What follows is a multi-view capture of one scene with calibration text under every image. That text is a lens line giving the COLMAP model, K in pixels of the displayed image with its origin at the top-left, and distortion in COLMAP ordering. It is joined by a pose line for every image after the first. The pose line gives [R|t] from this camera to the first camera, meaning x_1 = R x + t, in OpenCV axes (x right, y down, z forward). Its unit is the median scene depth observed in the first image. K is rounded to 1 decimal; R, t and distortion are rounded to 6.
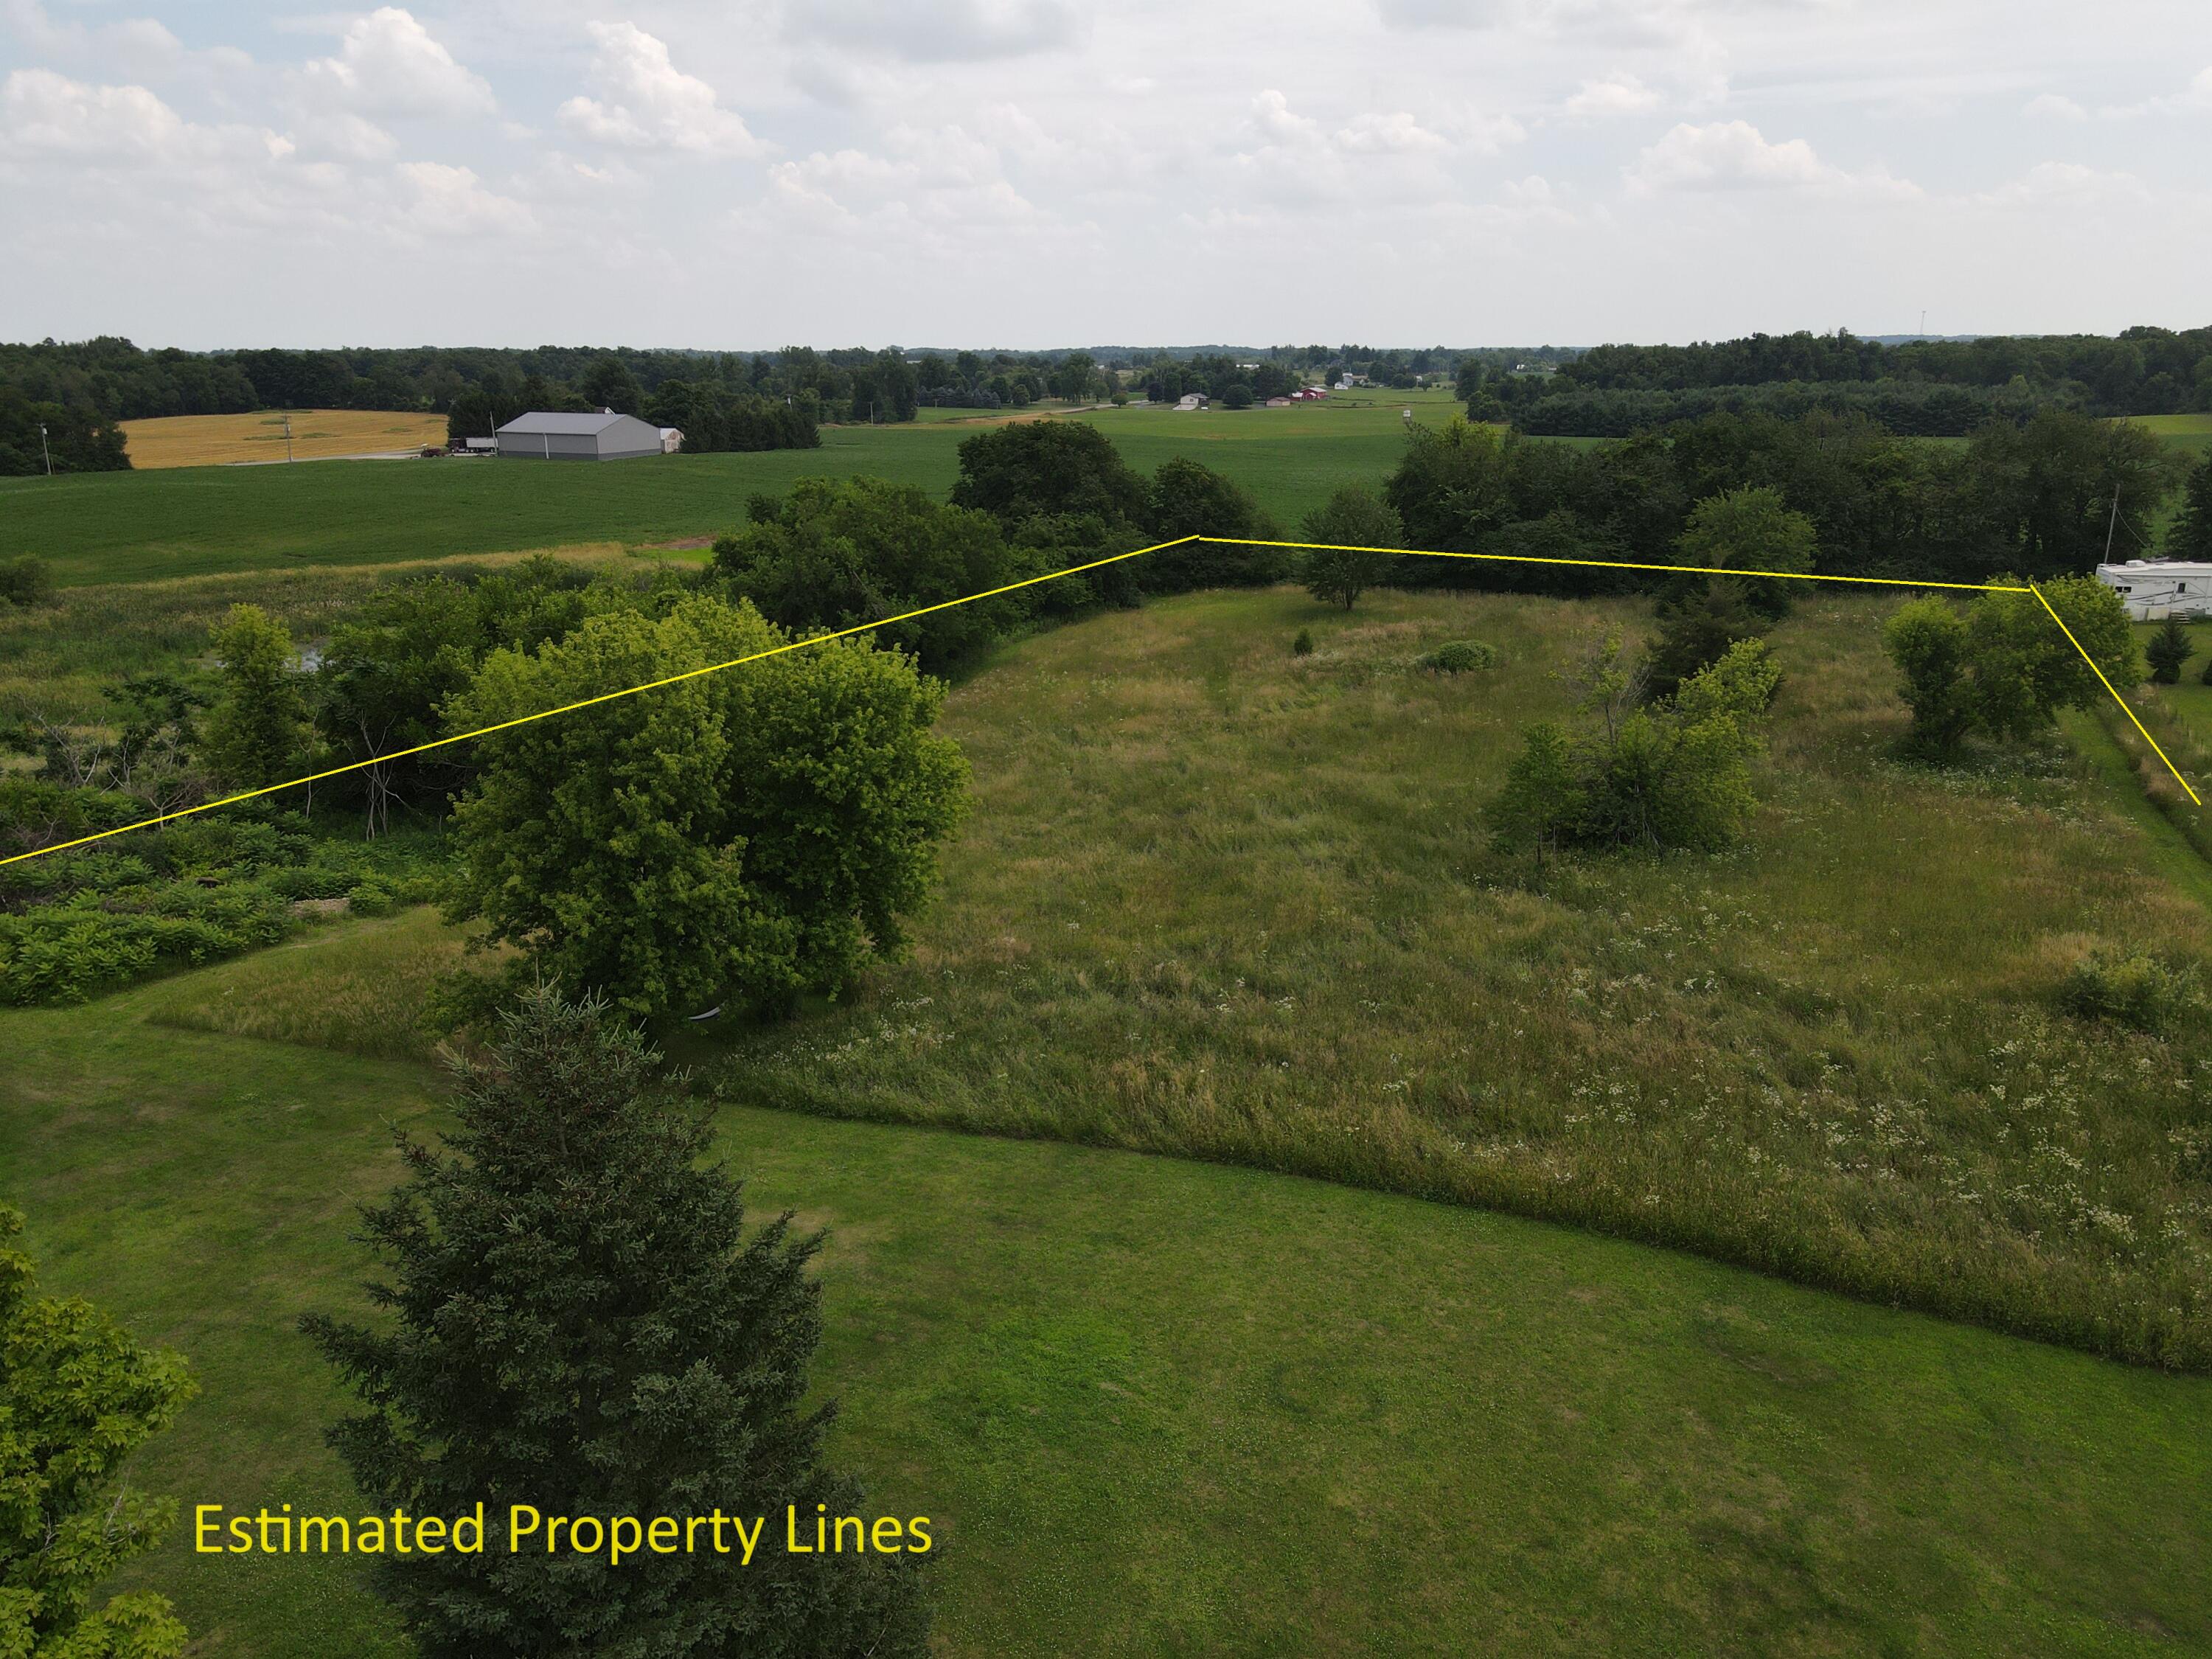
lens RADIAL K [[1629.6, 0, 1104.5], [0, 1629.6, 826.2], [0, 0, 1]] dist [0.010254, 0.010690]
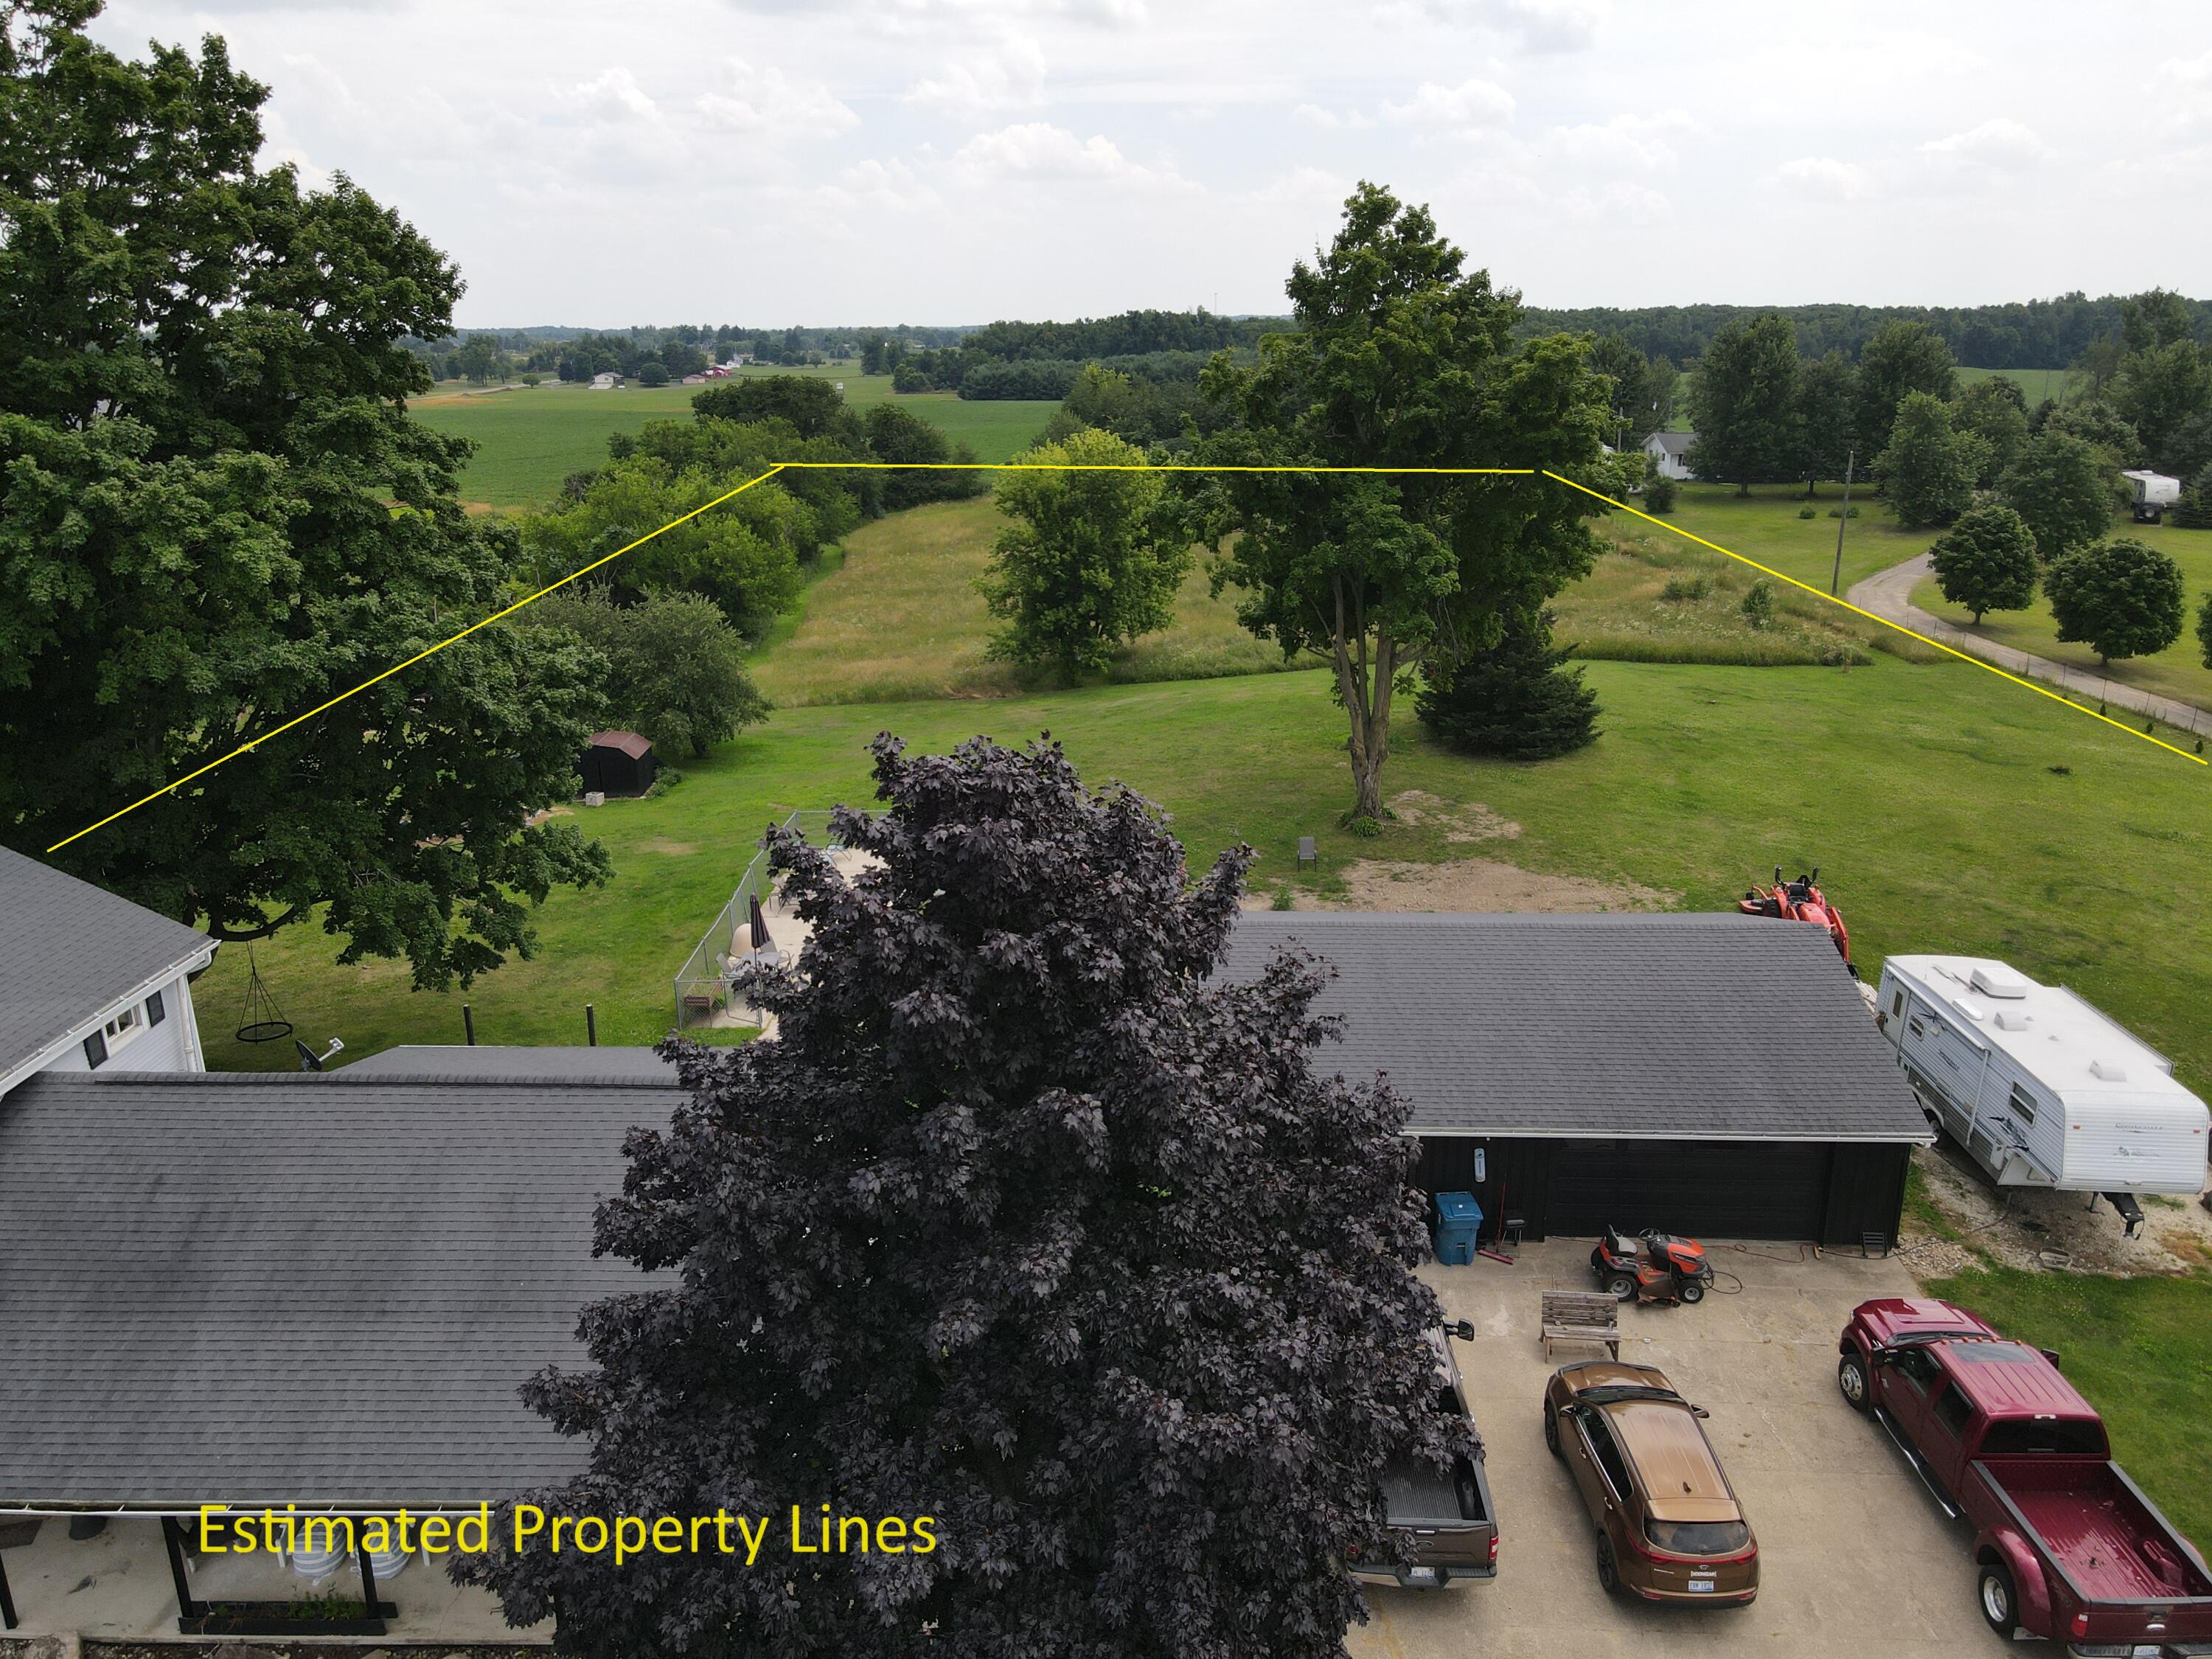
lens RADIAL K [[1629.6, 0, 1101.5], [0, 1629.6, 839.2], [0, 0, 1]] dist [0.010254, 0.010690]
pose [[0.925322, -0.120156, 0.359642, -0.419187], [0.113705, 0.992744, 0.039124, 0.113606], [-0.361733, 0.004691, 0.932270, -0.344414]]
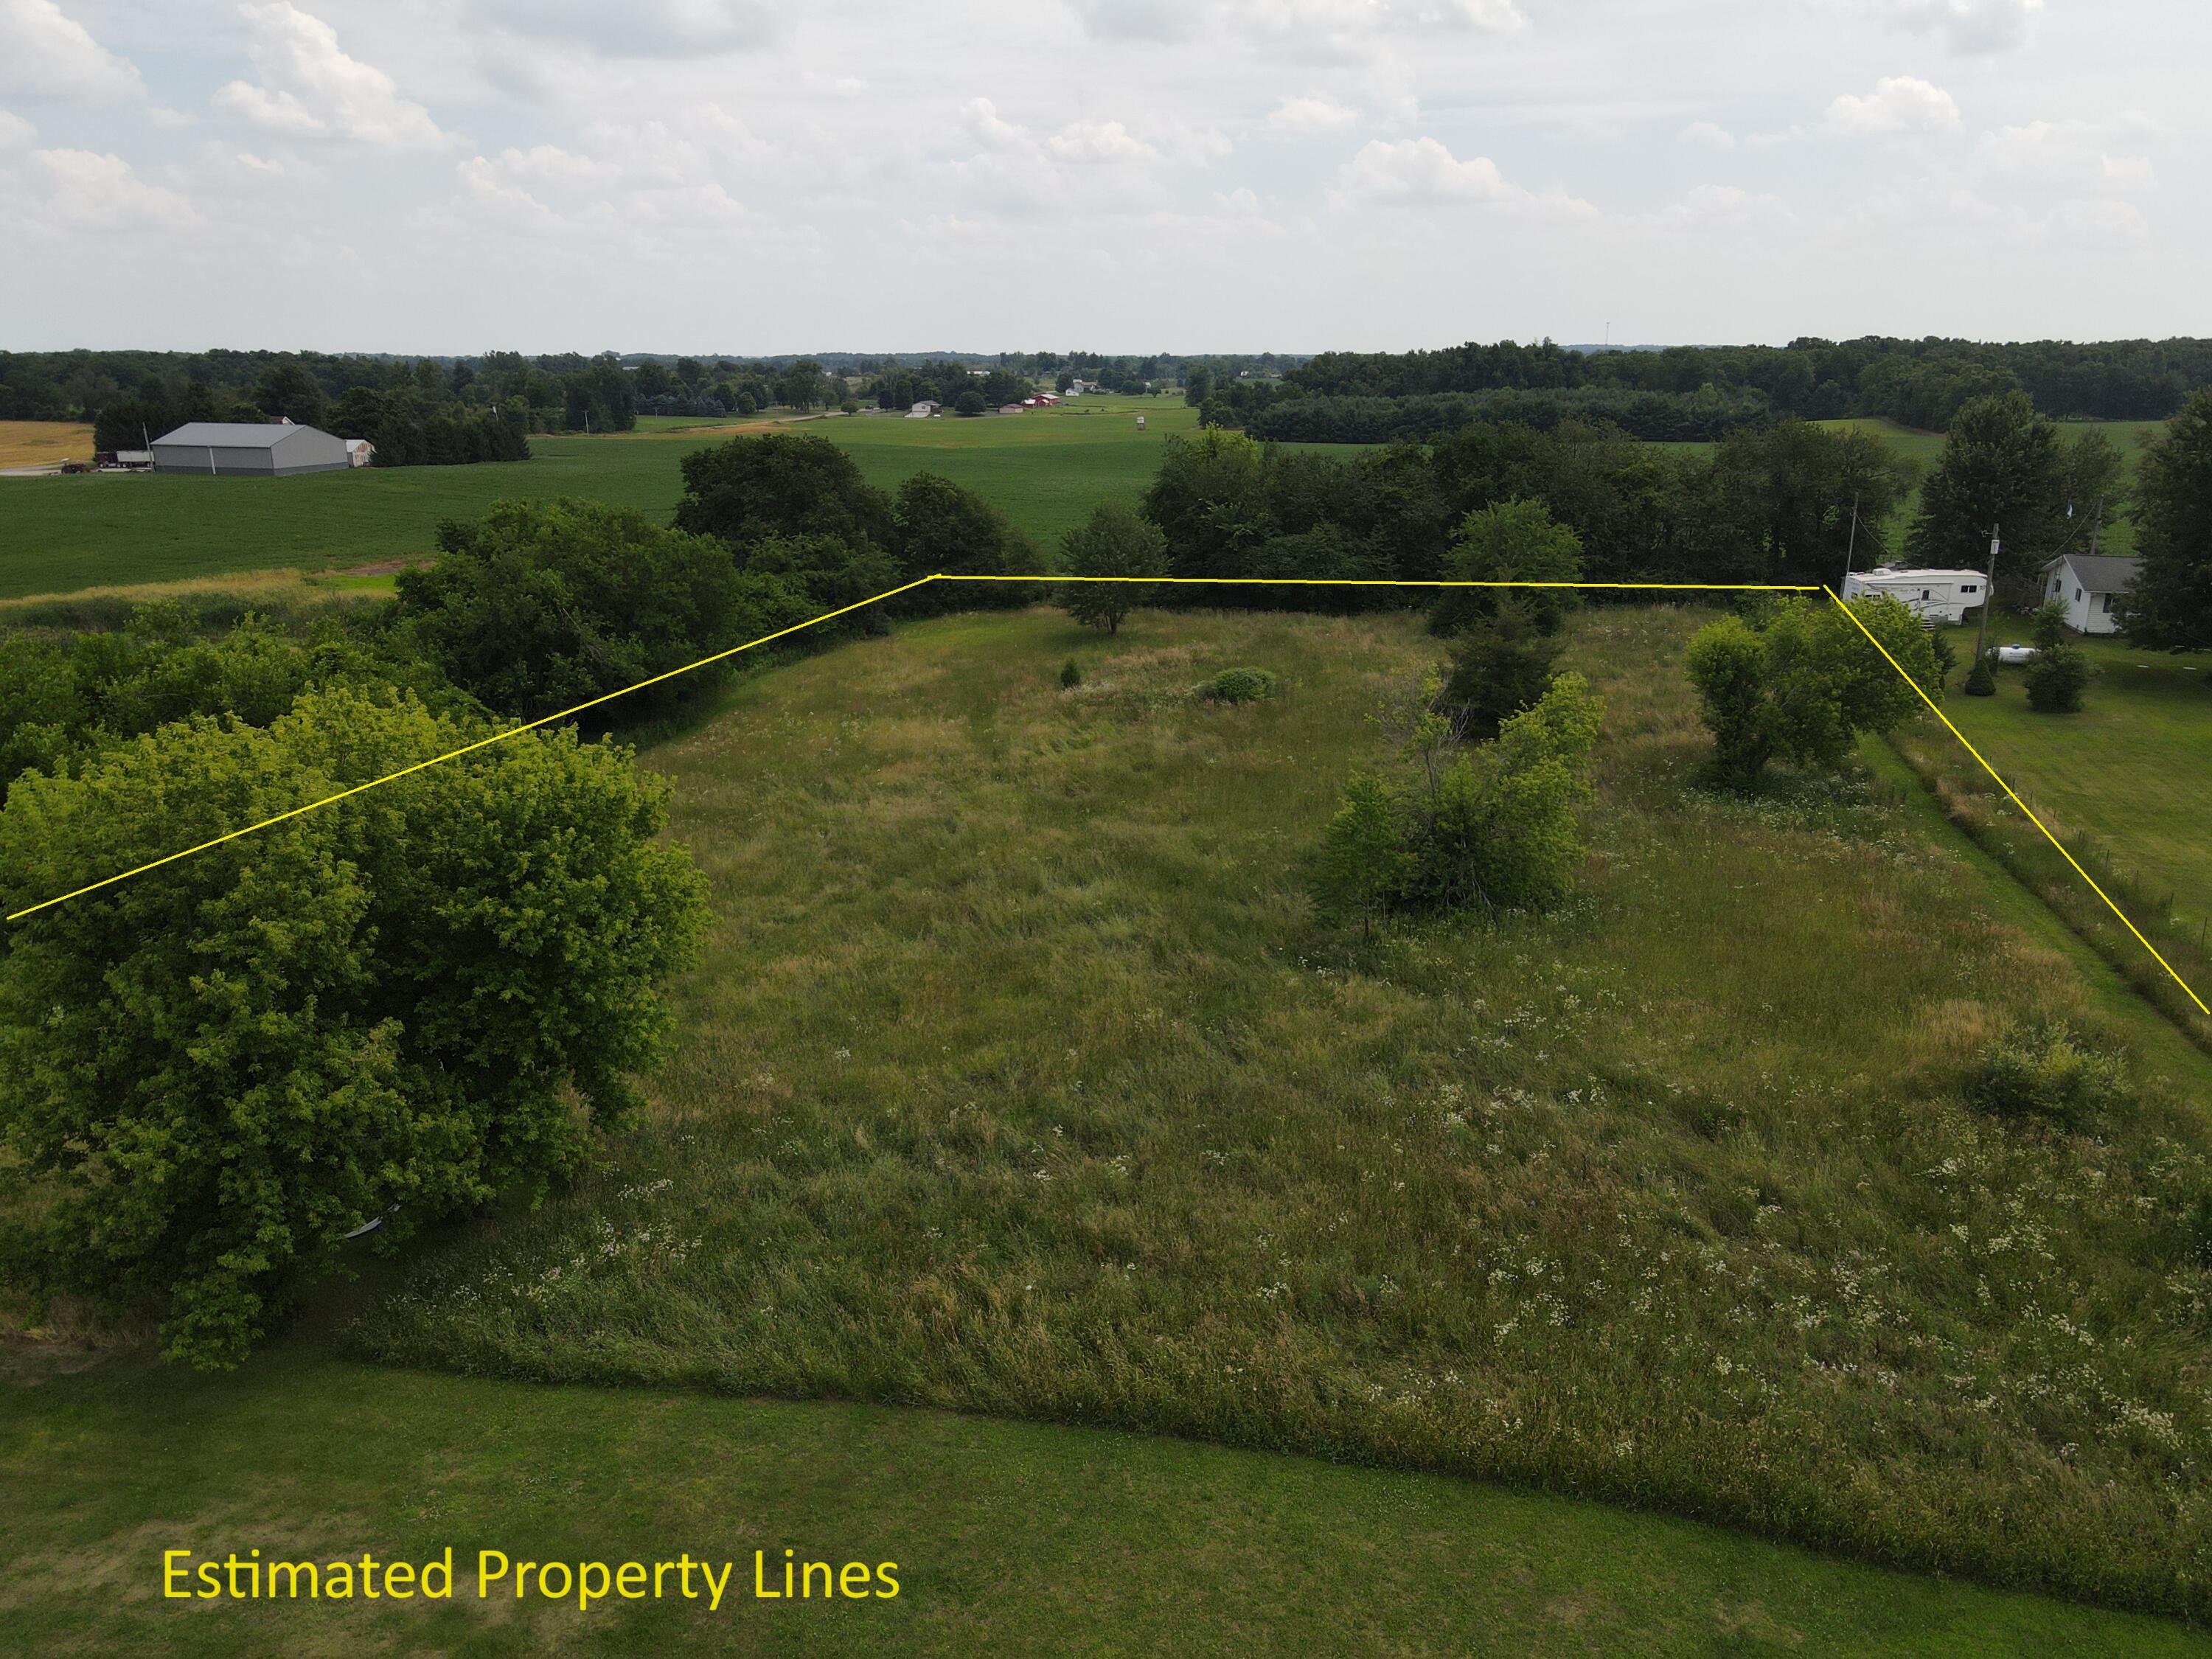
lens RADIAL K [[1629.6, 0, 1112.6], [0, 1629.6, 824.4], [0, 0, 1]] dist [0.010254, 0.010690]
pose [[0.986403, -0.043973, 0.158349, -0.005577], [0.044699, 0.999000, -0.001027, -0.026228], [-0.158146, 0.008091, 0.987383, 0.086435]]
